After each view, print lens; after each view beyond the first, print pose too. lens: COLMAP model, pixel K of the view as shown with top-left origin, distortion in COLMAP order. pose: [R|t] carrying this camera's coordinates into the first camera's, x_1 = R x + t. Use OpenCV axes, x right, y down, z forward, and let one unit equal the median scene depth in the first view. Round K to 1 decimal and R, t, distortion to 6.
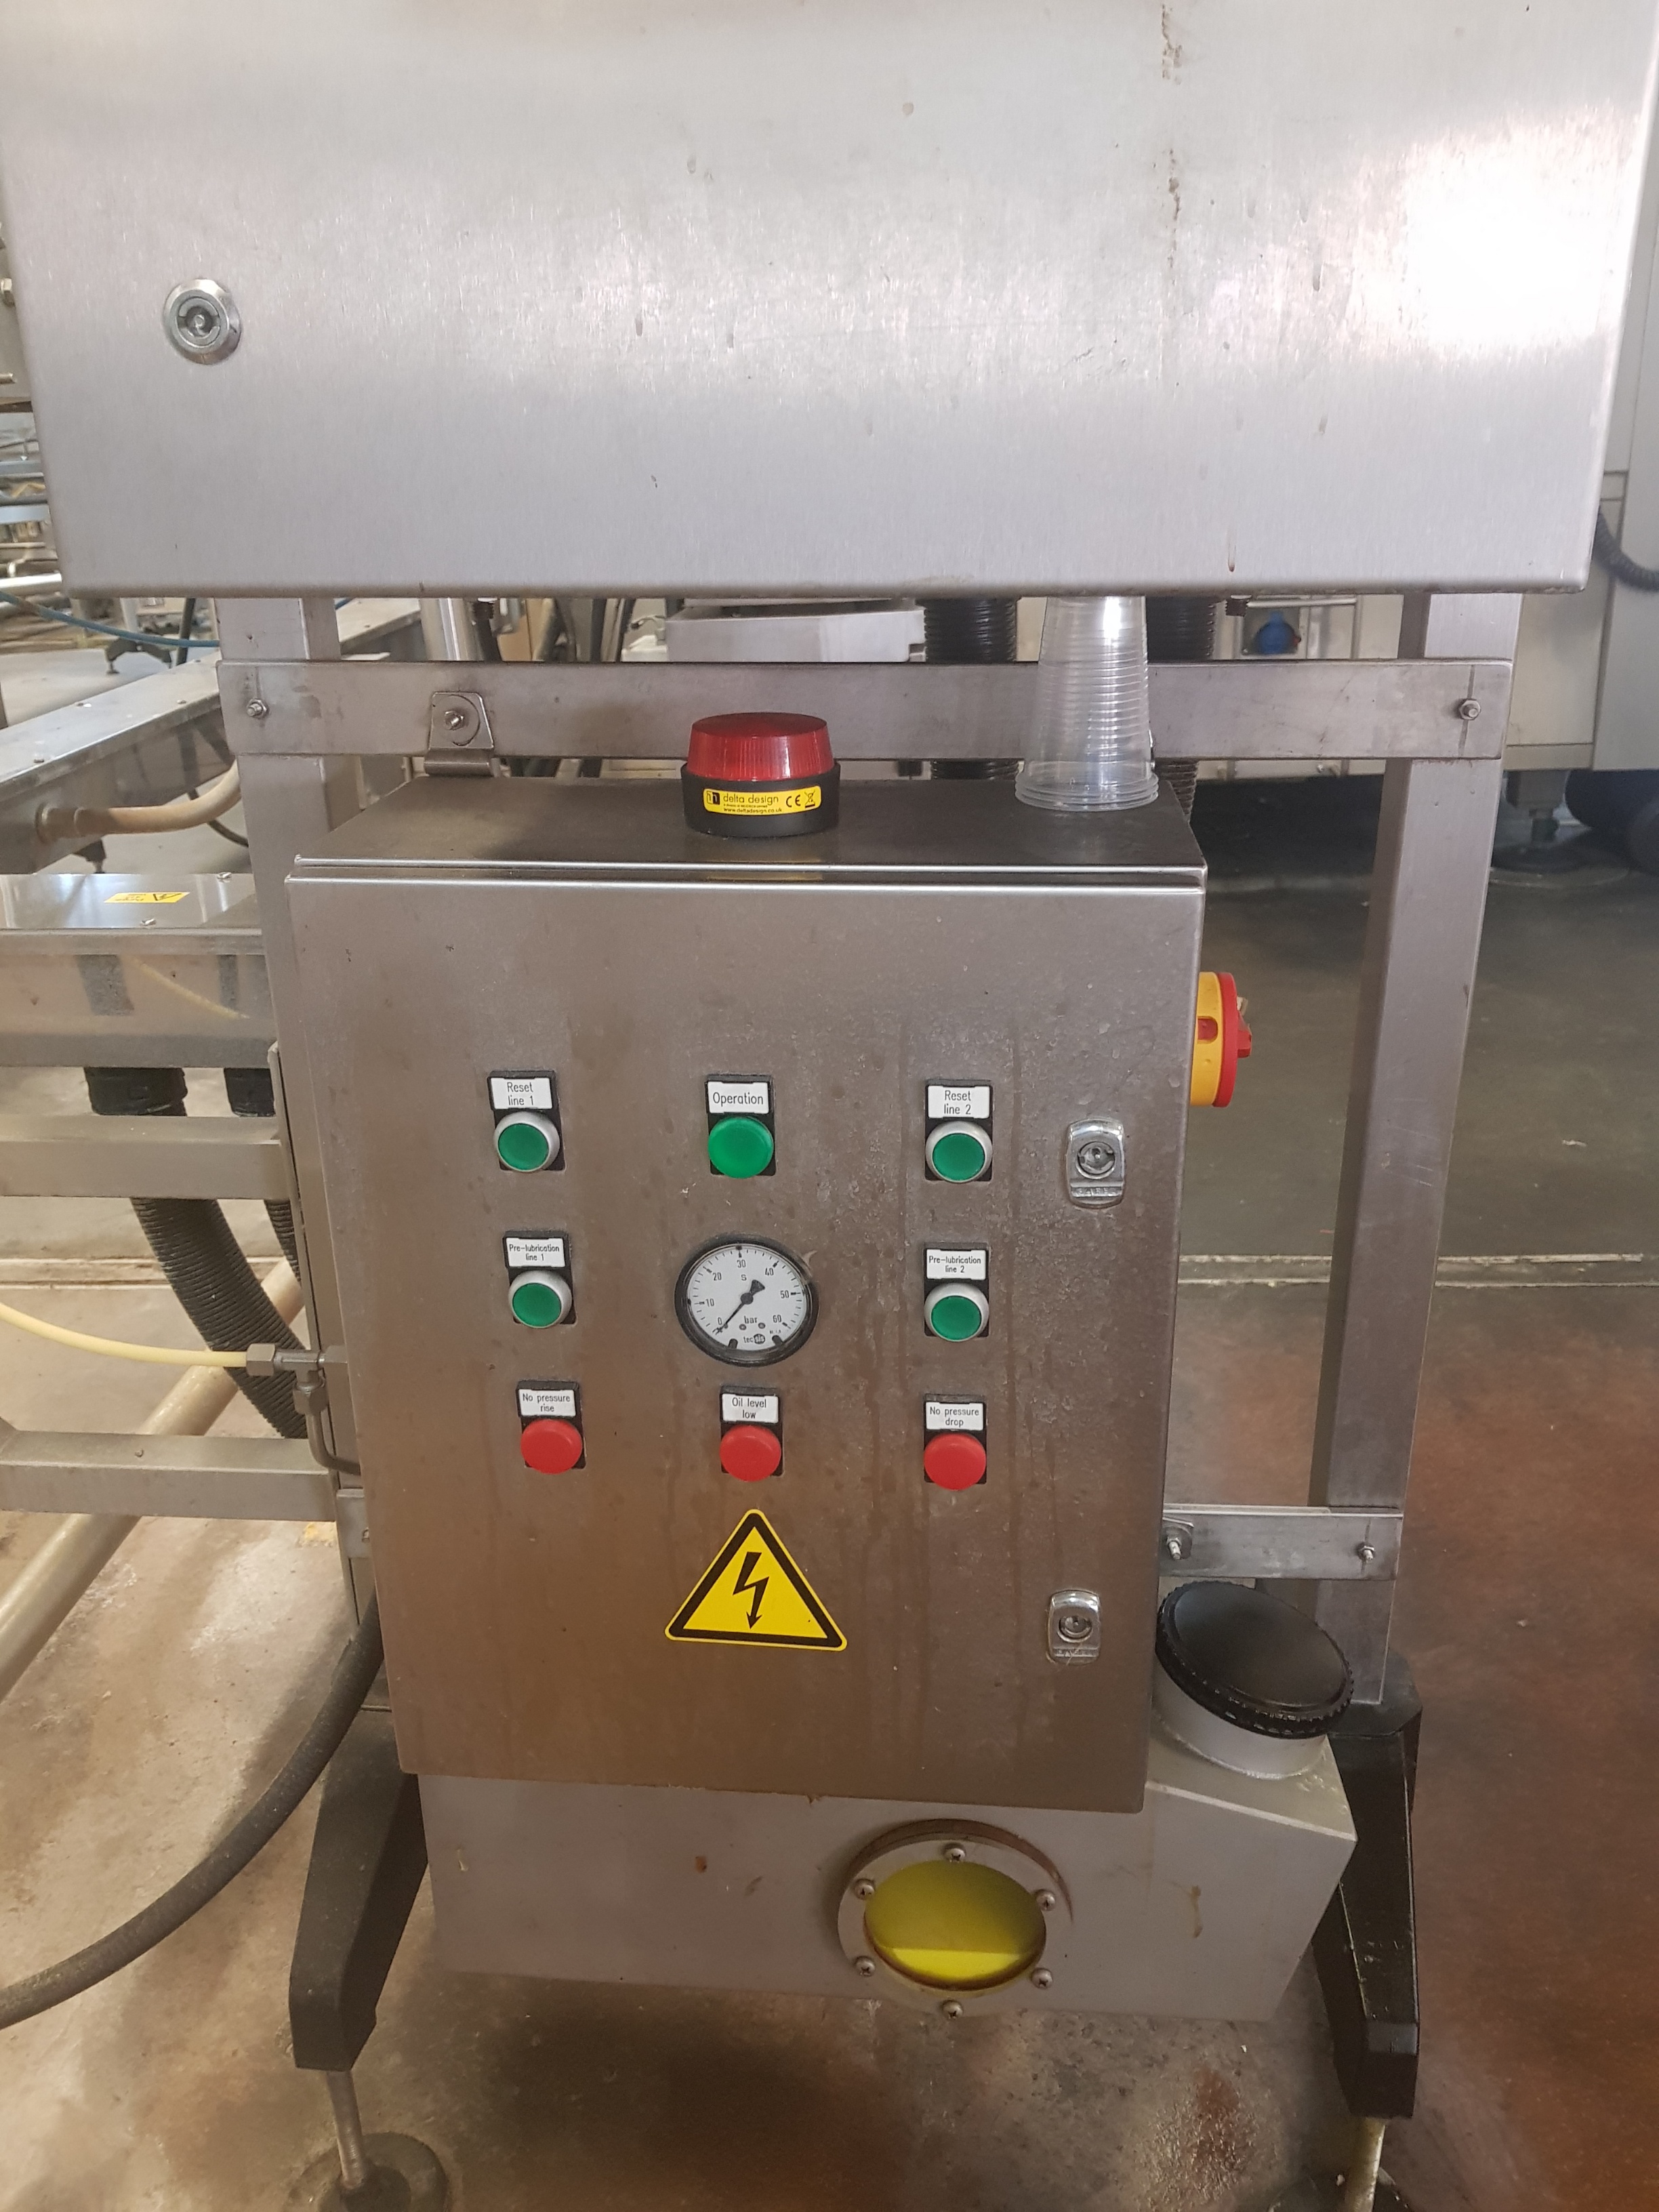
lens RADIAL K [[1659.8, 0, 839.5], [0, 1659.8, 1018.2], [0, 0, 1]] dist [0.011358, -0.070149]
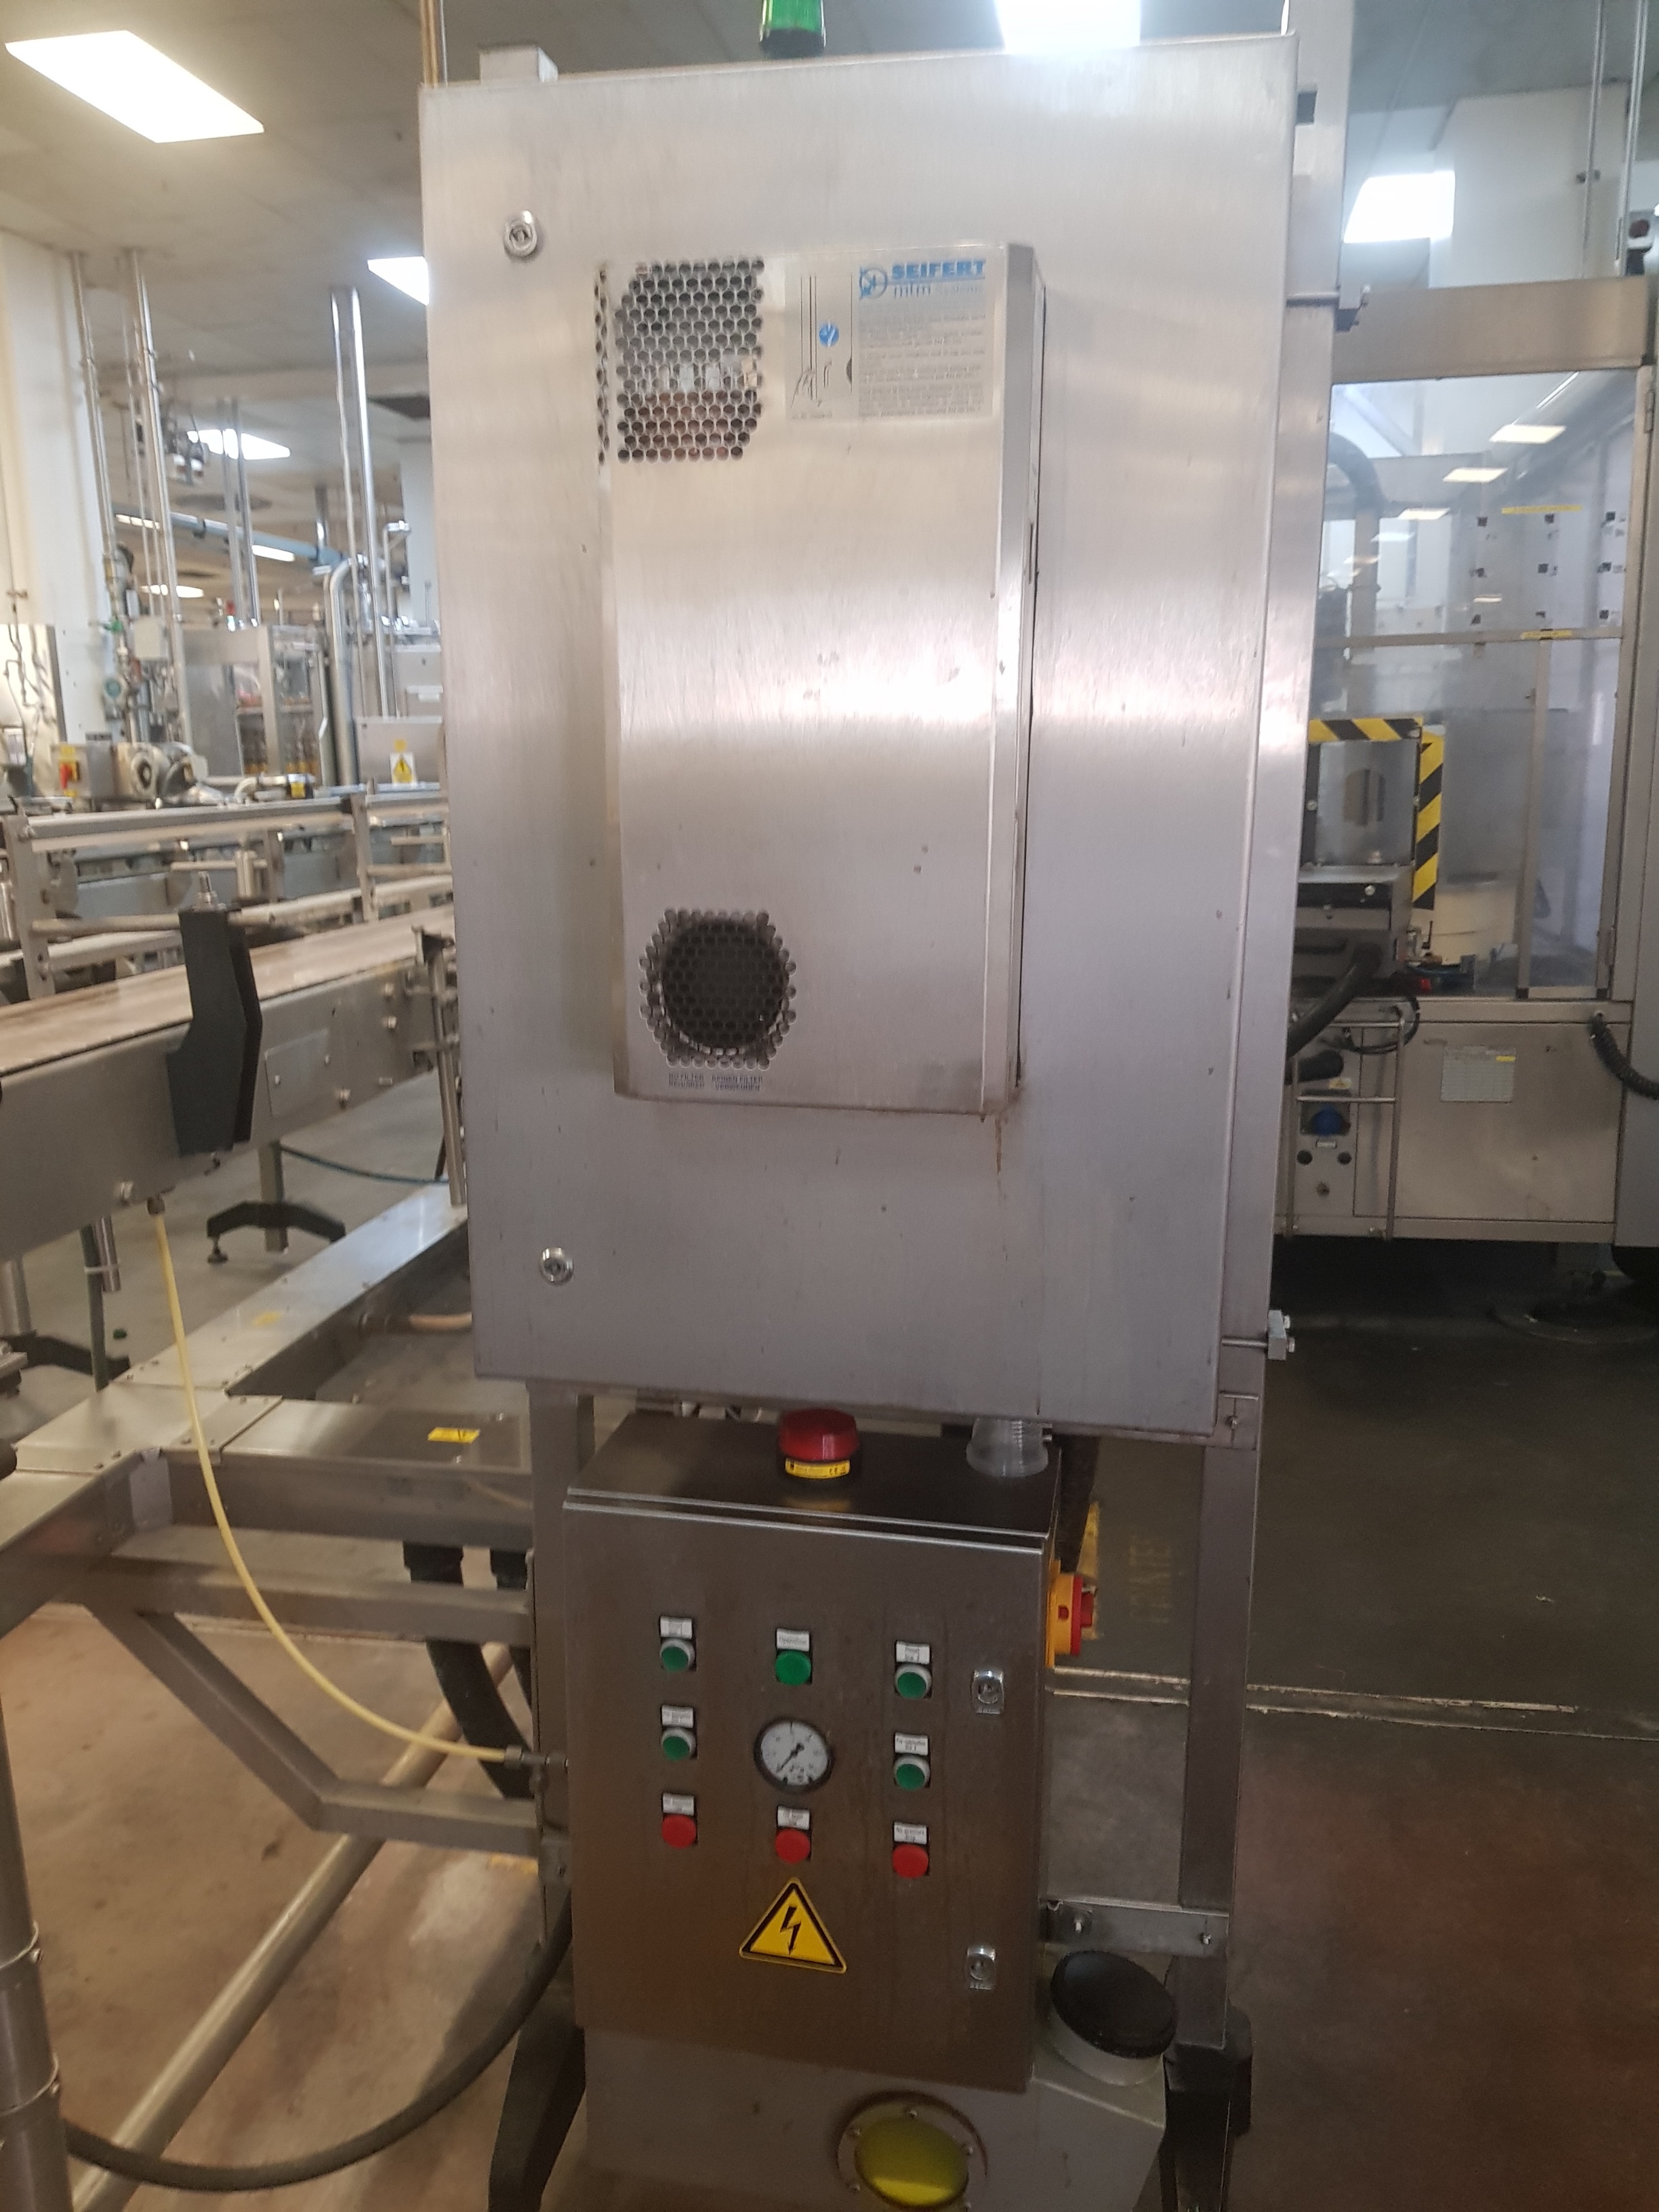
lens RADIAL K [[1672.3, 0, 829.5], [0, 1672.3, 1106.0], [0, 0, 1]] dist [0.023747, -0.079734]
pose [[0.993673, 0.037568, -0.105842, 0.123979], [-0.051059, 0.990487, -0.127786, -0.246680], [0.100035, 0.132381, 0.986138, -0.720165]]
